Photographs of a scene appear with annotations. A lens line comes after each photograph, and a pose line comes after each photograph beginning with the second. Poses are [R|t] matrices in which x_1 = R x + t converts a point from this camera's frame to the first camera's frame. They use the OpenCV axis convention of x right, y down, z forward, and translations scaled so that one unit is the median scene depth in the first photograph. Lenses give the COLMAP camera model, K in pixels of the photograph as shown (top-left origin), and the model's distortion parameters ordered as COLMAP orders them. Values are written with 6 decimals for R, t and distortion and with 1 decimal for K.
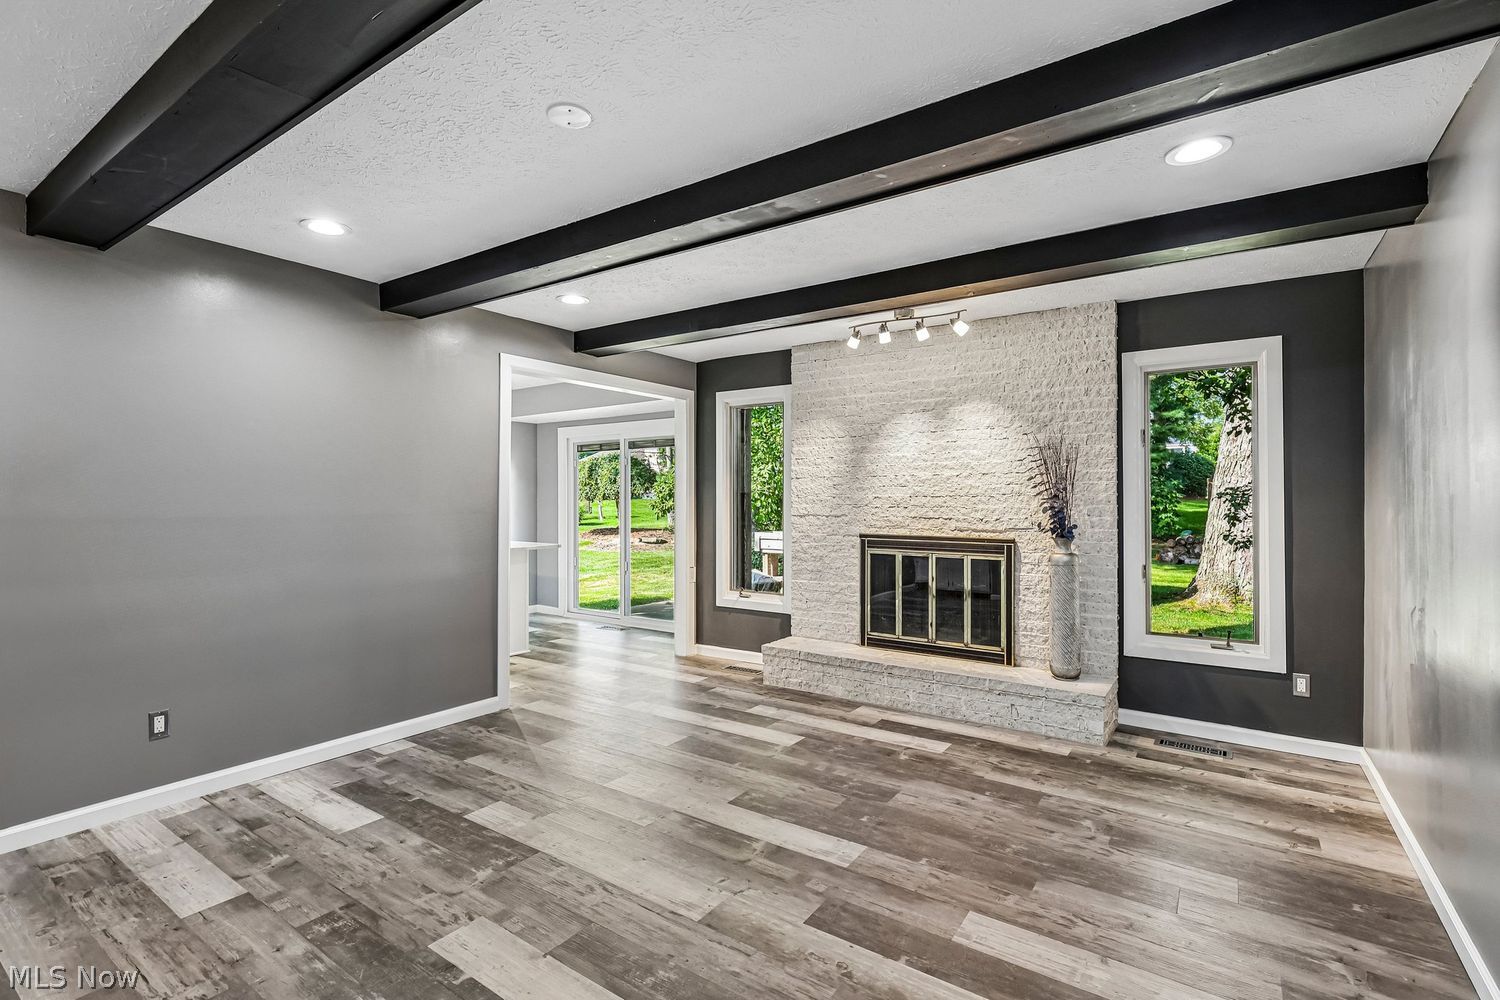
lens RADIAL K [[693.7, 0, 732.5], [0, 693.7, 490.8], [0, 0, 1]] dist [-0.003660, -0.000586]
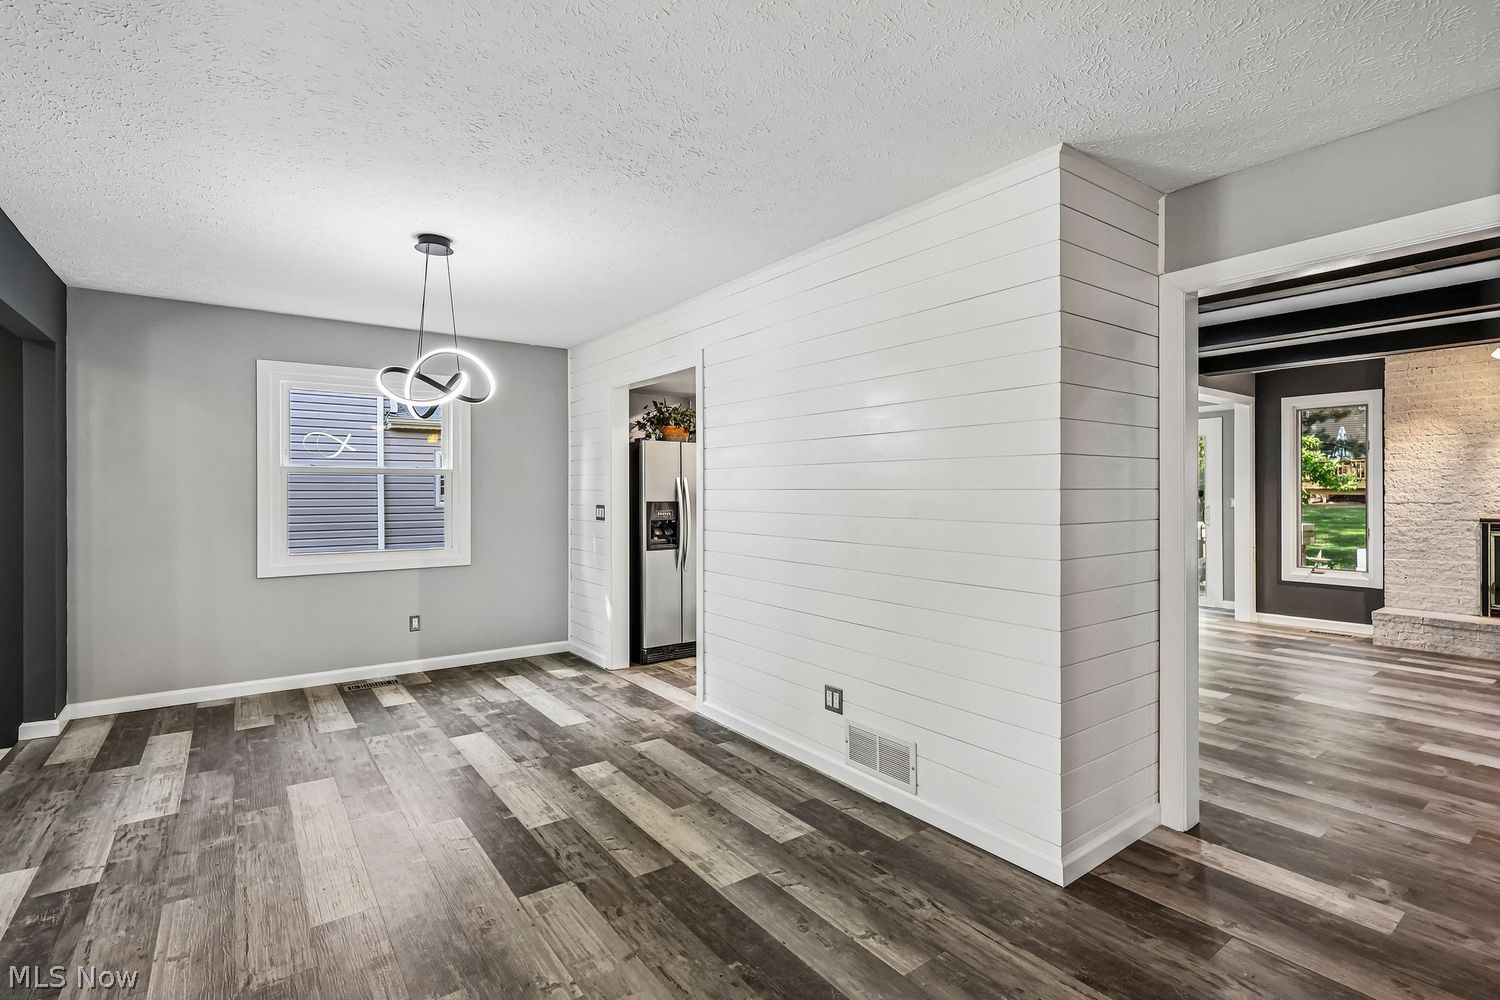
lens RADIAL K [[701.7, 0, 742.6], [0, 701.7, 490.9], [0, 0, 1]] dist [0.001687, 0.000971]
pose [[0.951619, -0.003451, -0.307260, -0.983544], [0.005962, 0.999956, 0.007236, 0.001226], [0.307221, -0.008718, 0.951598, -0.760180]]
